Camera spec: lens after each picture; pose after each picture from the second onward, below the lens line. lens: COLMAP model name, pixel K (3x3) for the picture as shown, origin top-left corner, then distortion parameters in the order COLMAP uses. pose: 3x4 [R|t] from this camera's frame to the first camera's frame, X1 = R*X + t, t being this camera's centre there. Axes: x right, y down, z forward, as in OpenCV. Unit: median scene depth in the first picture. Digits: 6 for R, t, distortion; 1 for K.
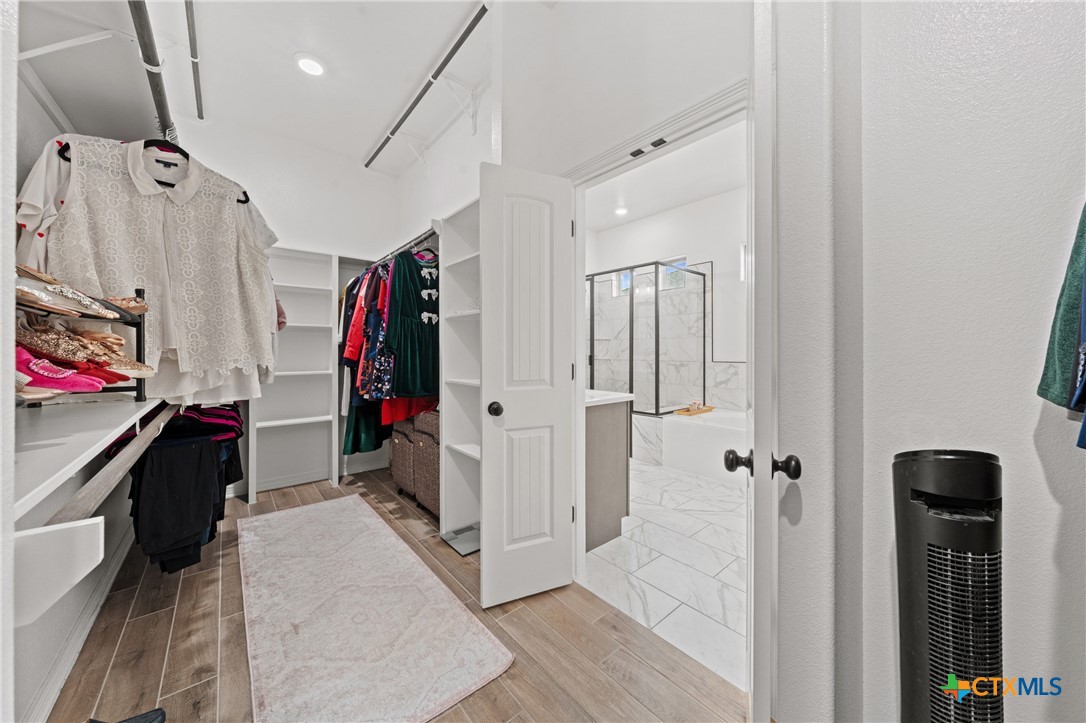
lens RADIAL K [[378.3, 0, 544.5], [0, 378.3, 347.9], [0, 0, 1]] dist [-0.001184, 0.000006]
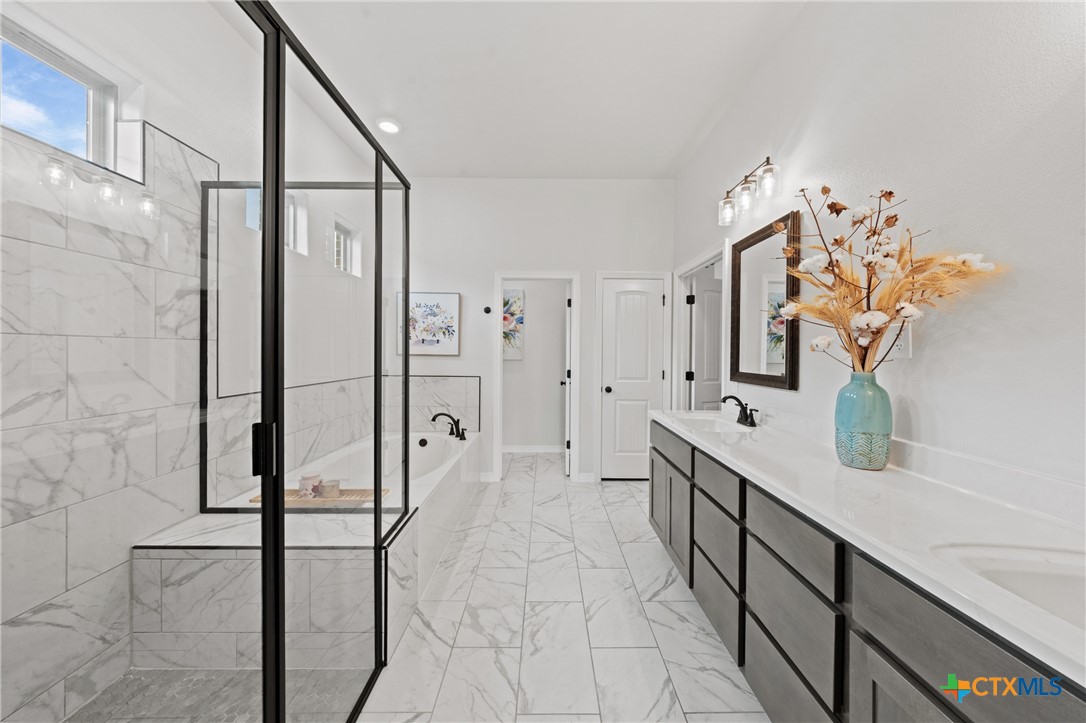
lens RADIAL K [[378.3, 0, 549.9], [0, 378.3, 354.1], [0, 0, 1]] dist [-0.001184, 0.000006]
pose [[-0.775438, -0.009782, 0.631347, -0.121081], [-0.009113, 0.999949, 0.004300, -0.019009], [-0.631357, -0.002419, -0.775488, 1.129156]]
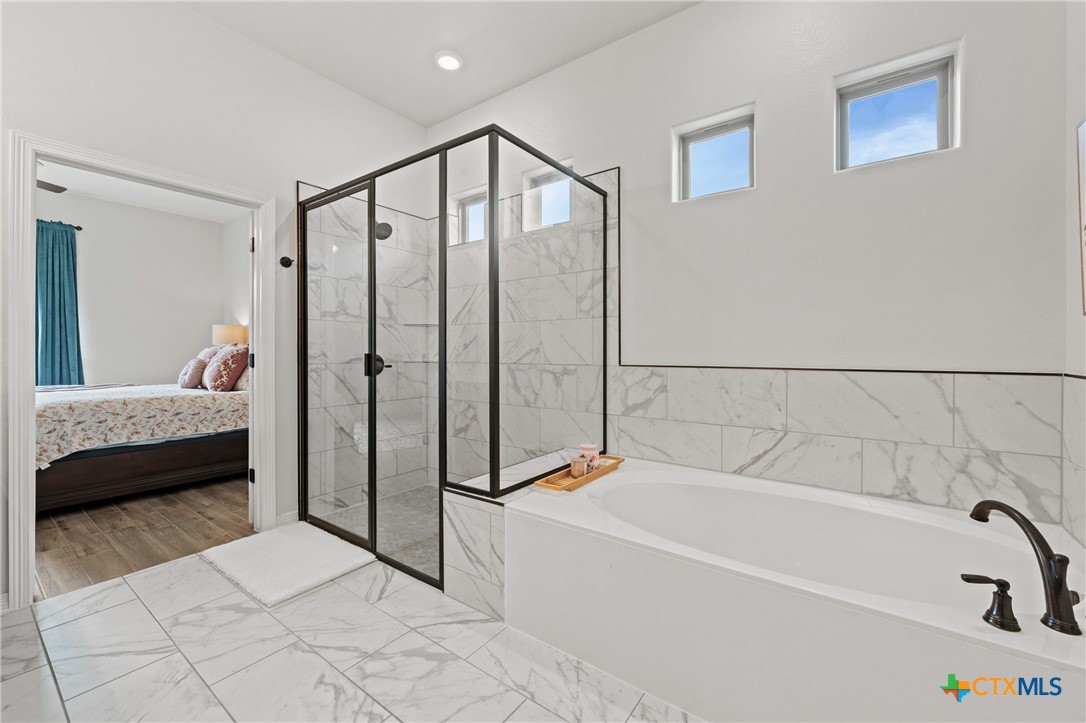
lens RADIAL K [[438.4, 0, 547.4], [0, 438.4, 352.0], [0, 0, 1]] dist [0.001122, 0.000013]
pose [[0.970916, -0.003763, 0.239390, 0.216116], [0.001554, 0.999954, 0.009418, 0.013546], [-0.239415, -0.008773, 0.970878, 0.467755]]
